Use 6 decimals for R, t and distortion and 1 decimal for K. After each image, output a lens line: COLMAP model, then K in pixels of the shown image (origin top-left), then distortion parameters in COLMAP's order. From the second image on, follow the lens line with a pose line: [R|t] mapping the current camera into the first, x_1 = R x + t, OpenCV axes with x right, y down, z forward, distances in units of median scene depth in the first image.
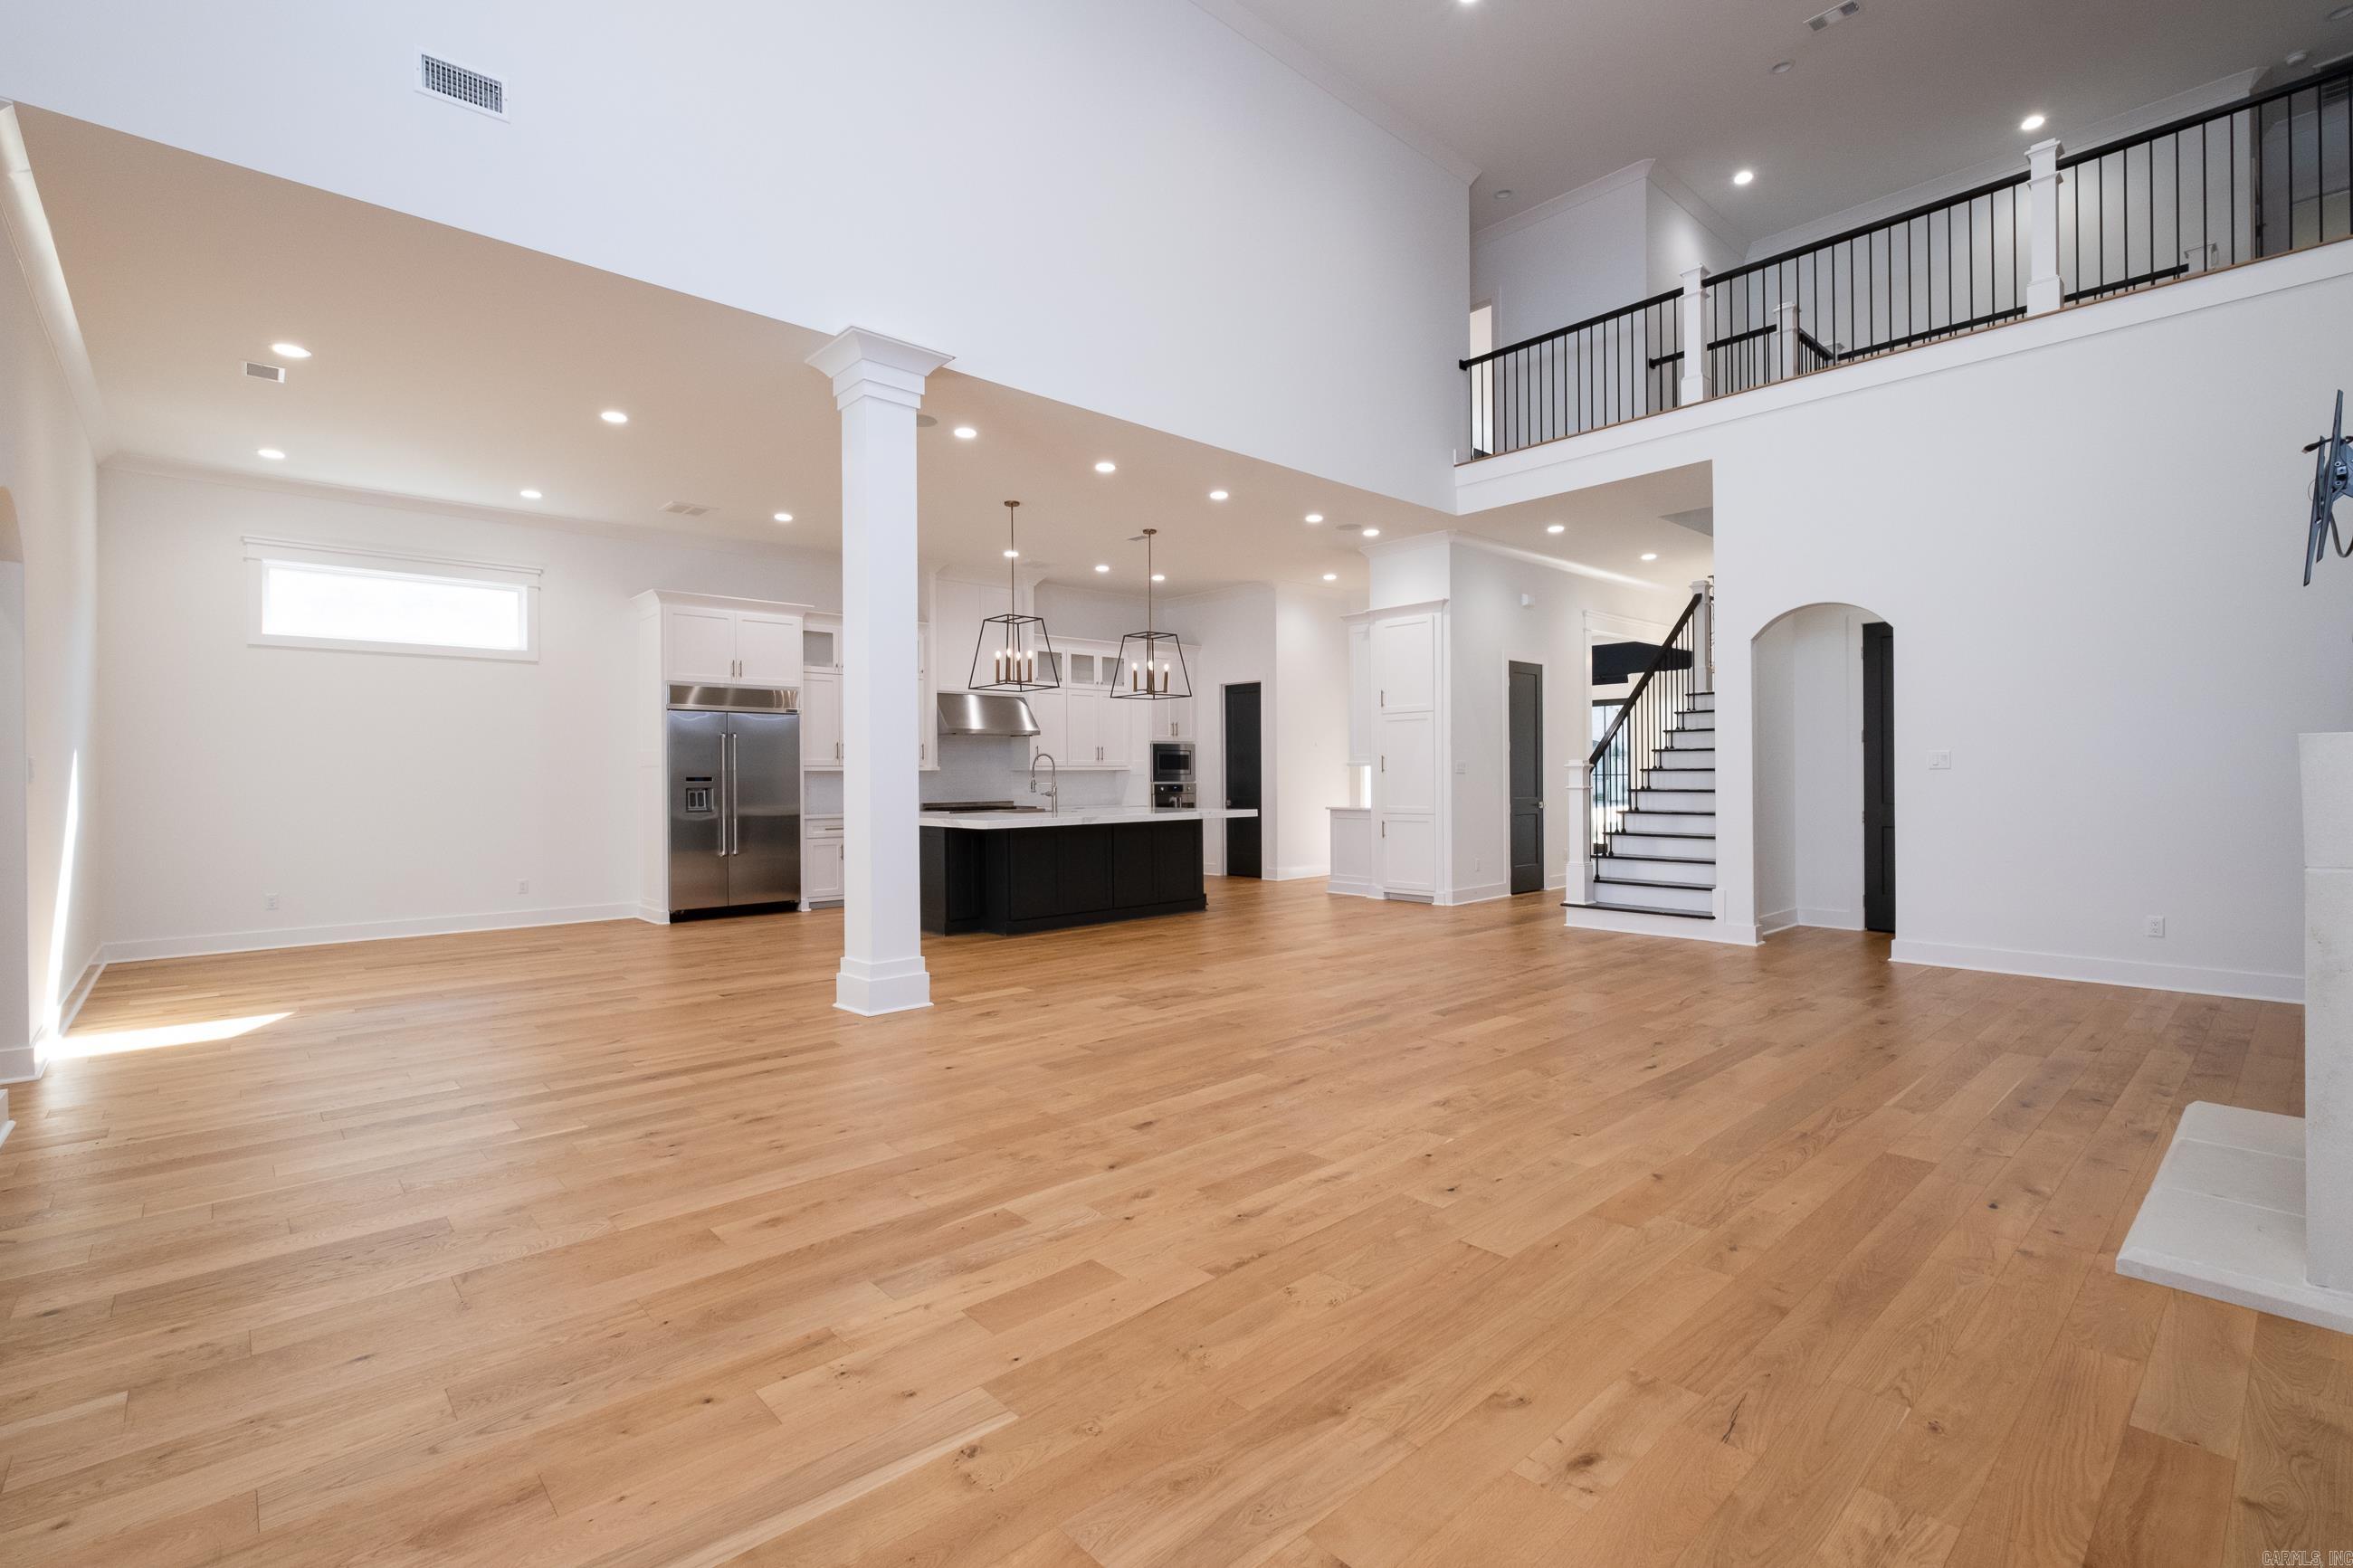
lens RADIAL K [[1043.5, 0, 1181.5], [0, 1043.5, 778.0], [0, 0, 1]] dist [-0.002252, -0.000356]
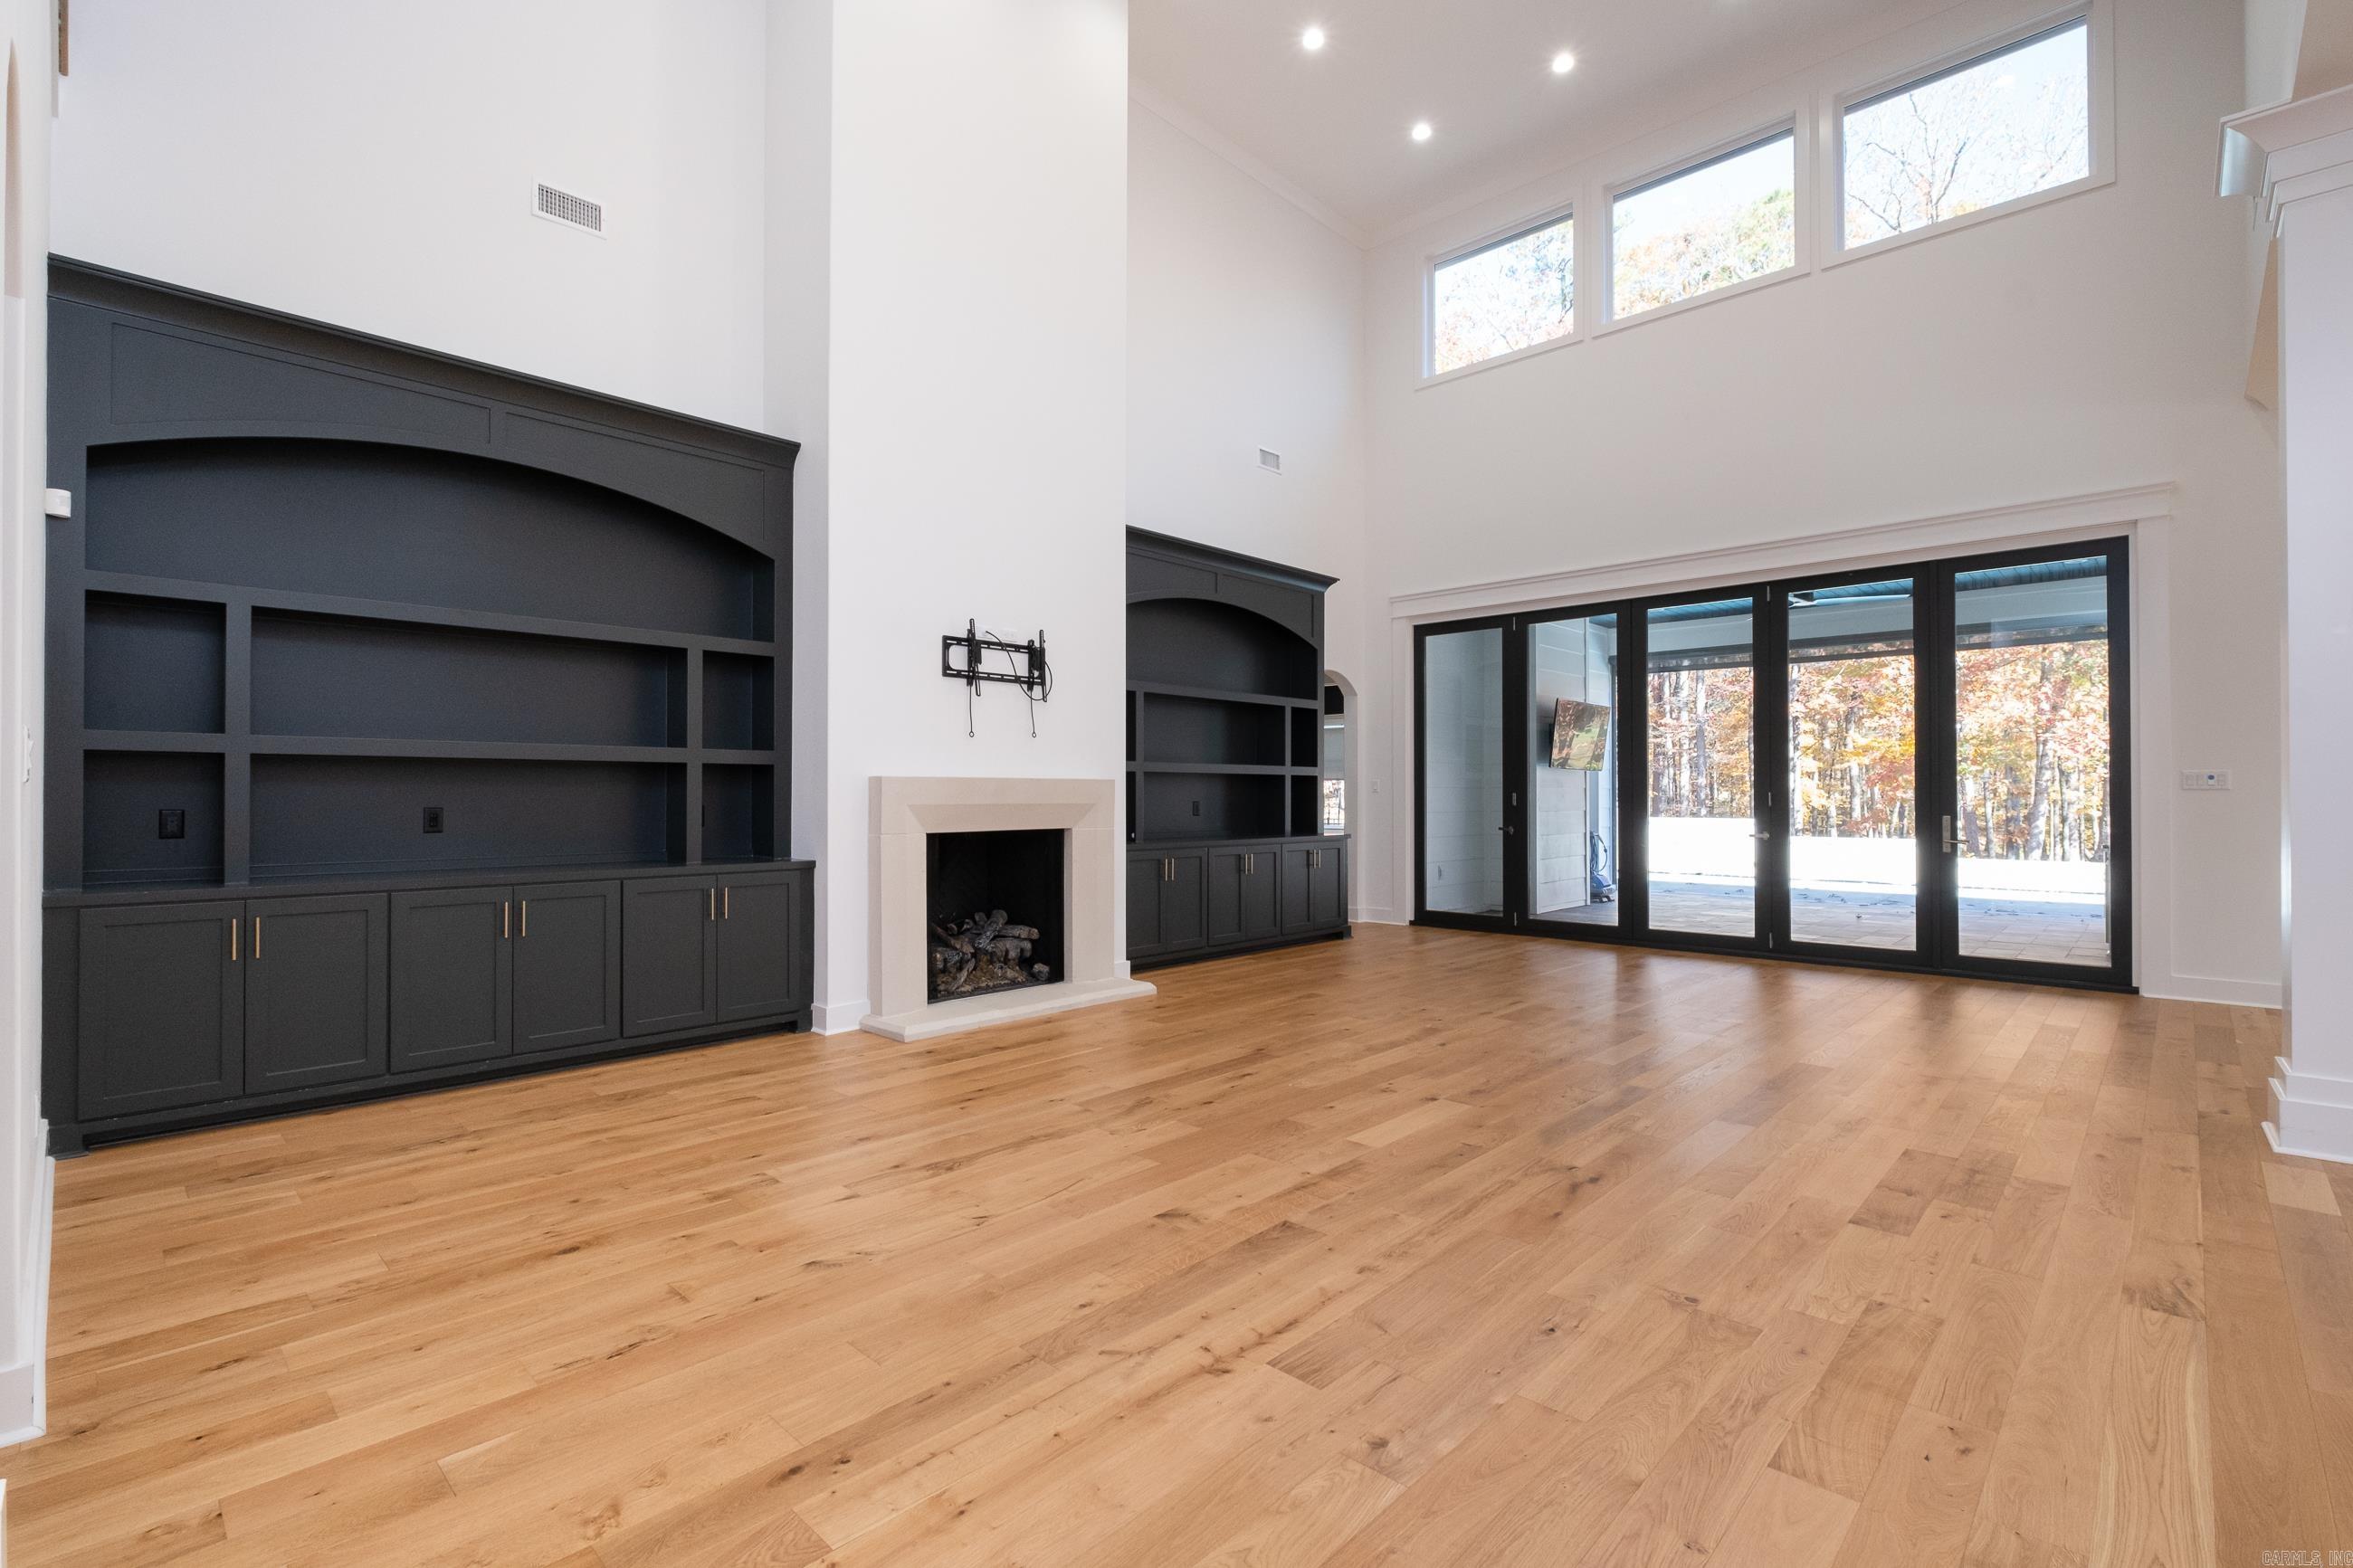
lens RADIAL K [[1043.5, 0, 1181.5], [0, 1043.5, 778.0], [0, 0, 1]] dist [-0.002252, -0.000356]
pose [[-0.997517, 0.004941, -0.070253, 0.408837], [0.005909, 0.999890, -0.013579, -0.003337], [0.070178, -0.013961, -0.997437, 1.413709]]
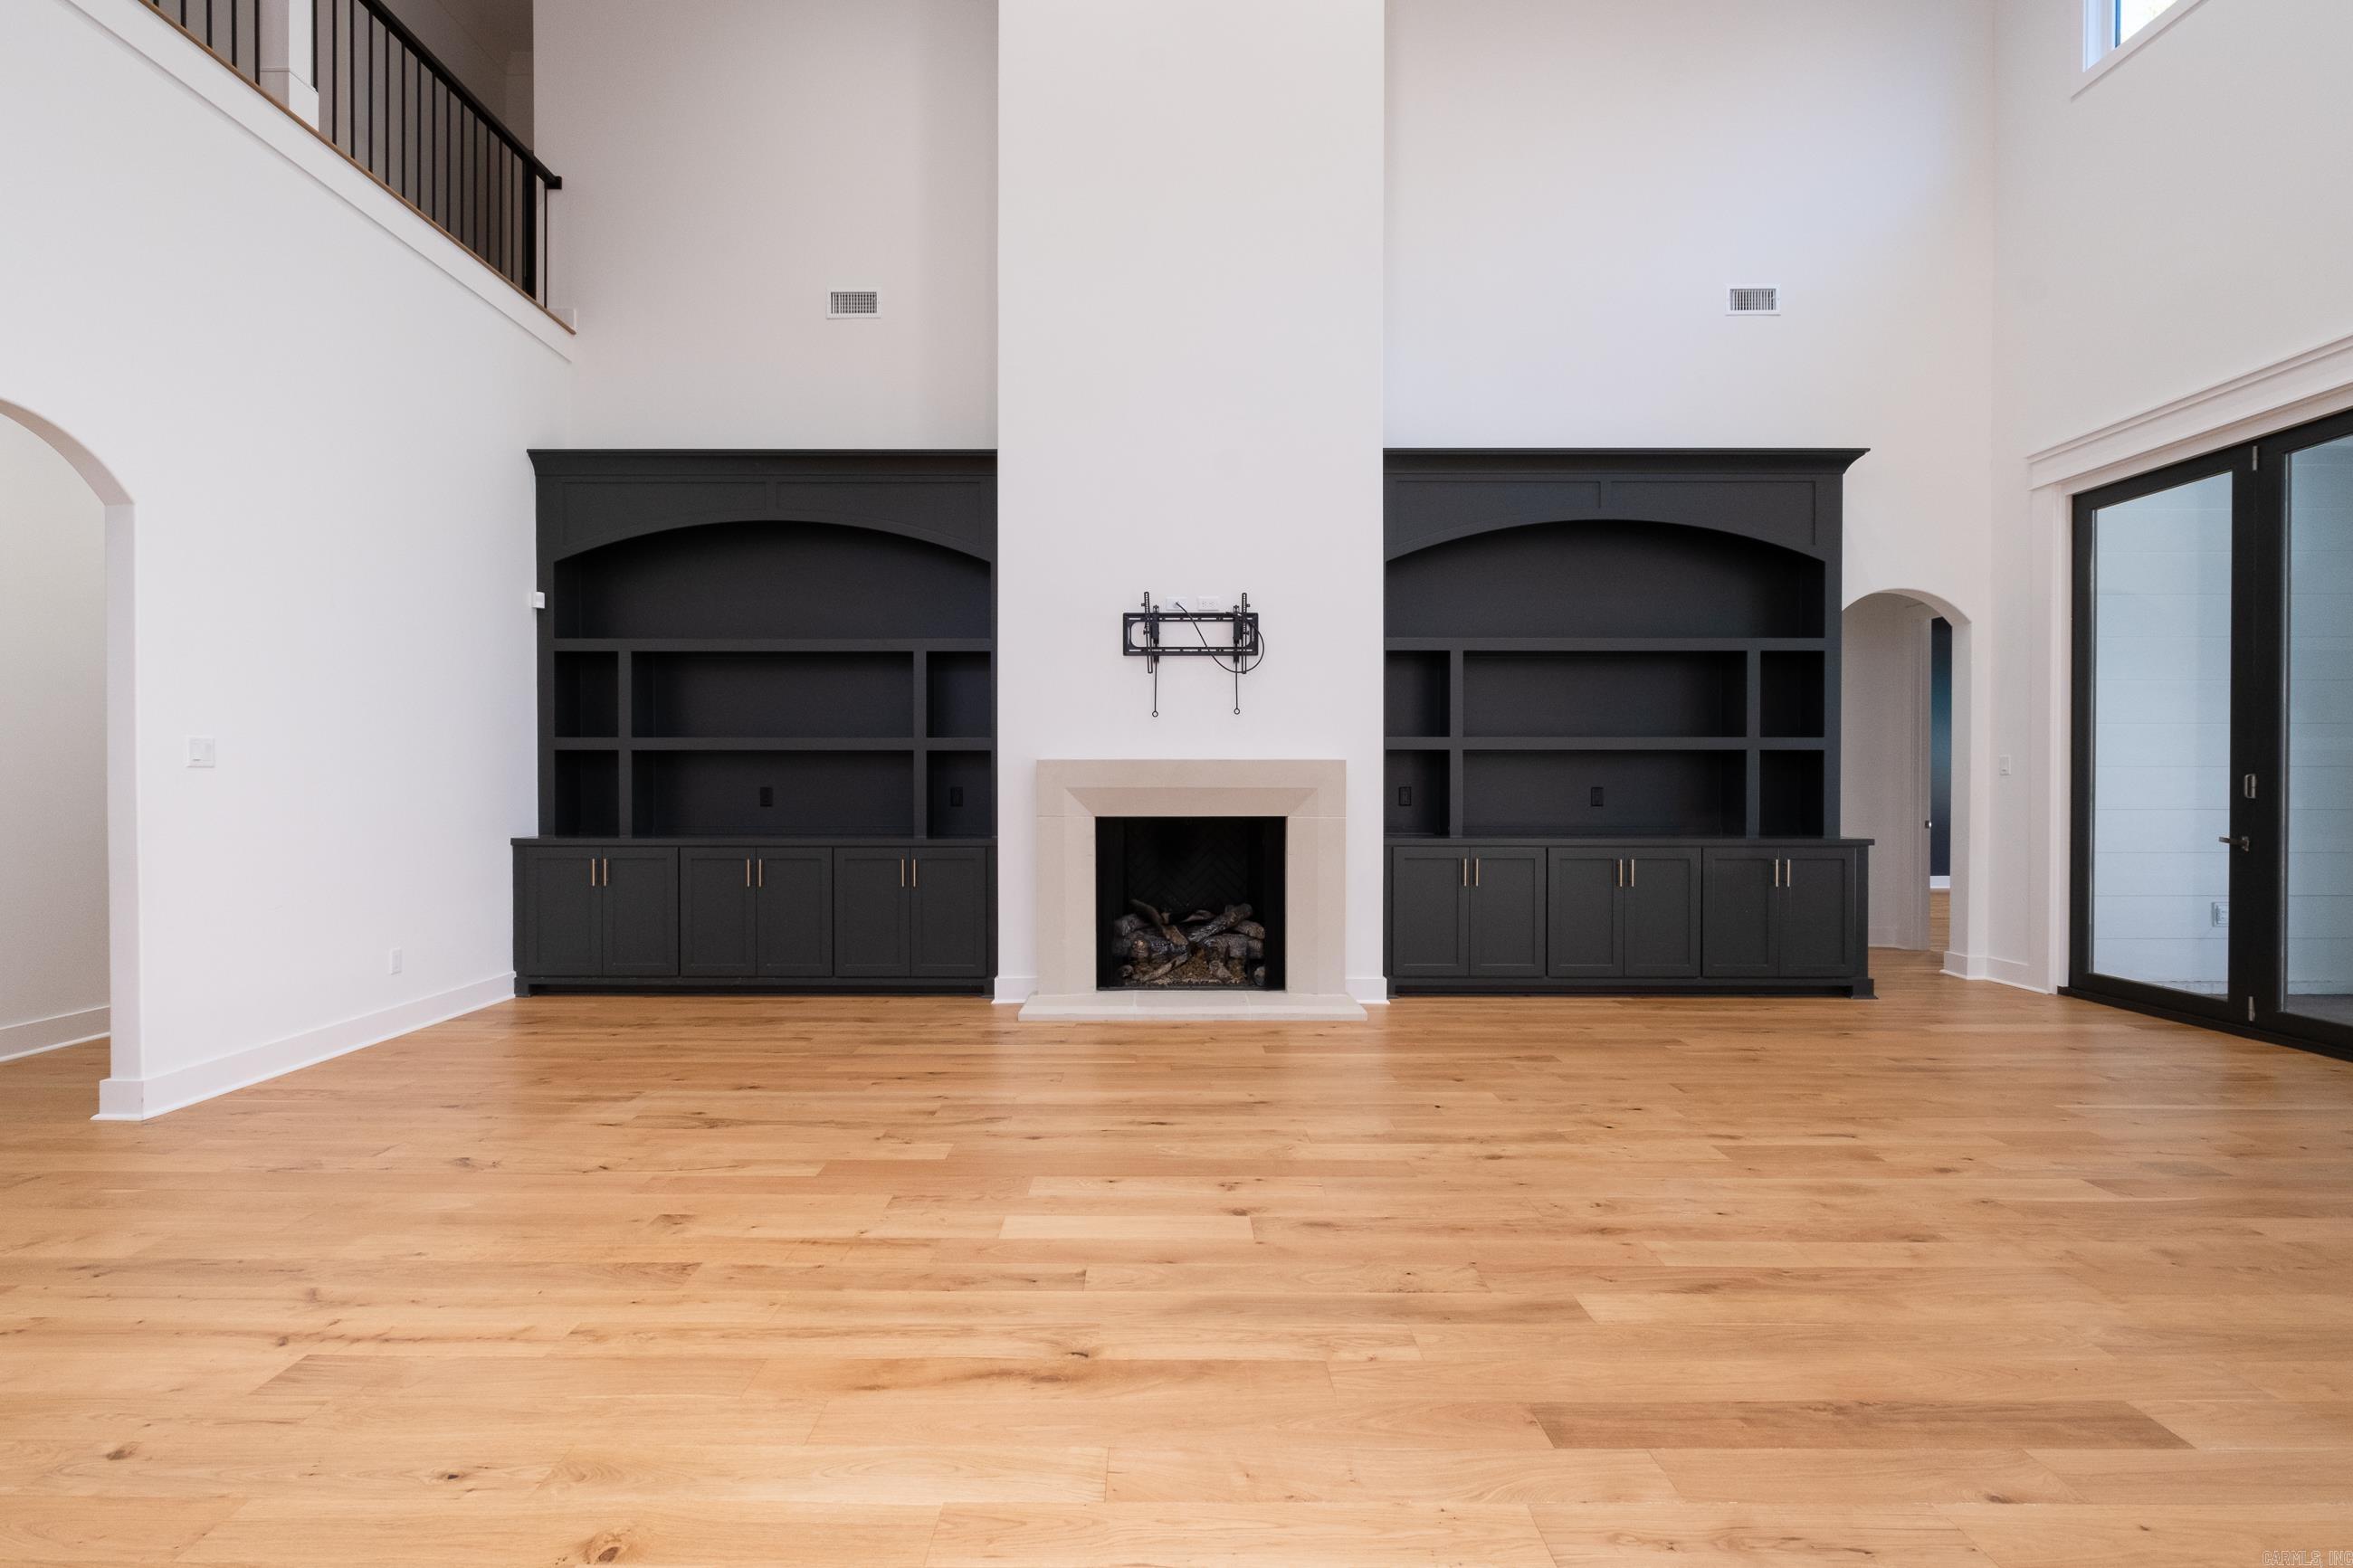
lens RADIAL K [[1061.6, 0, 1179.3], [0, 1061.6, 787.6], [0, 0, 1]] dist [-0.004290, -0.000409]
pose [[-0.739296, 0.003679, 0.673370, -0.090855], [0.005572, 0.999984, 0.000654, 0.005651], [-0.673357, 0.004236, -0.739305, 1.122184]]
